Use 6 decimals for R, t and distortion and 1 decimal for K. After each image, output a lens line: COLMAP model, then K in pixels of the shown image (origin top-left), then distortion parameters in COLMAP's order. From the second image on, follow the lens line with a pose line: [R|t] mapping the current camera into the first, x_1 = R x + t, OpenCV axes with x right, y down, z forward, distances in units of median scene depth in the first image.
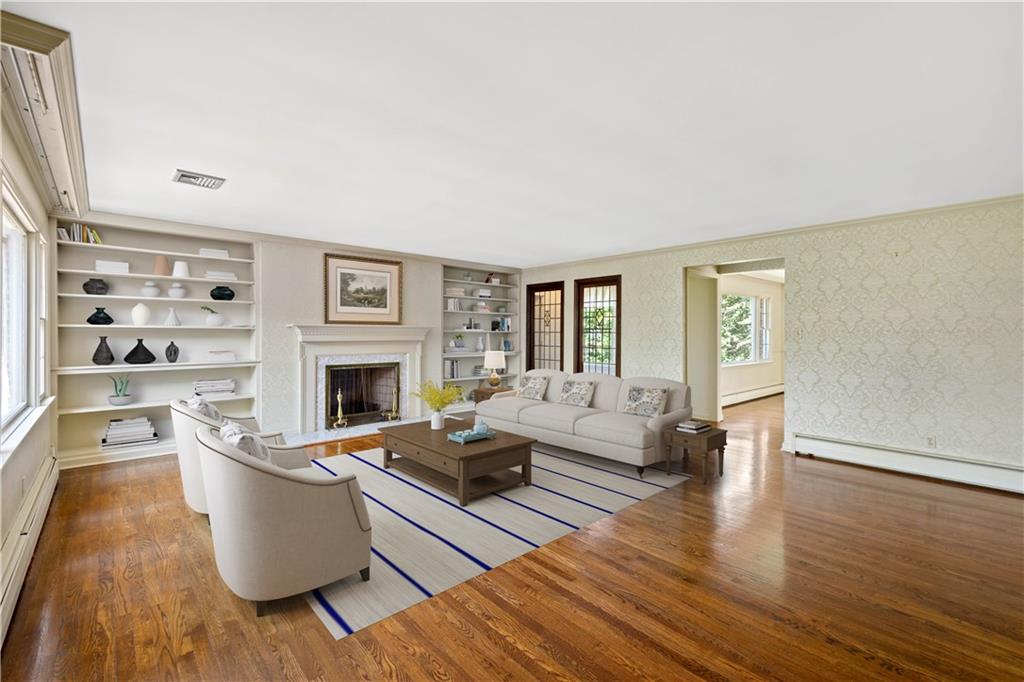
lens RADIAL K [[454.6, 0, 504.2], [0, 454.6, 330.8], [0, 0, 1]] dist [0.001474, -0.000202]
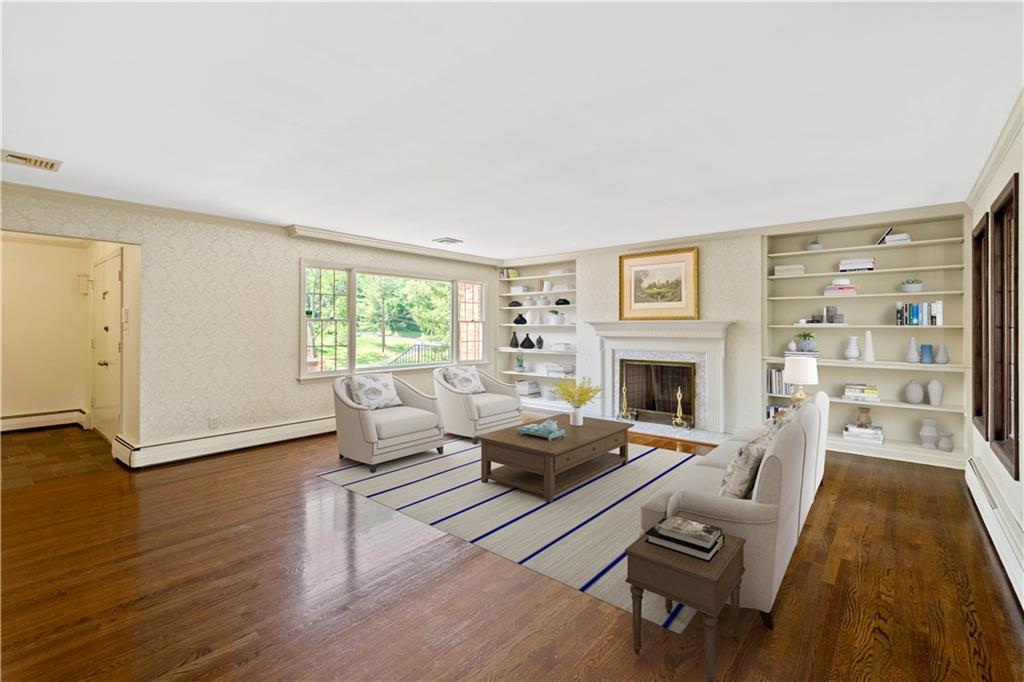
lens RADIAL K [[454.6, 0, 505.5], [0, 454.6, 343.2], [0, 0, 1]] dist [0.001474, -0.000202]
pose [[0.141331, 0.023200, -0.989691, 0.640564], [-0.002639, 0.999731, 0.023058, 0.013887], [0.989959, -0.000647, 0.141354, 0.572291]]
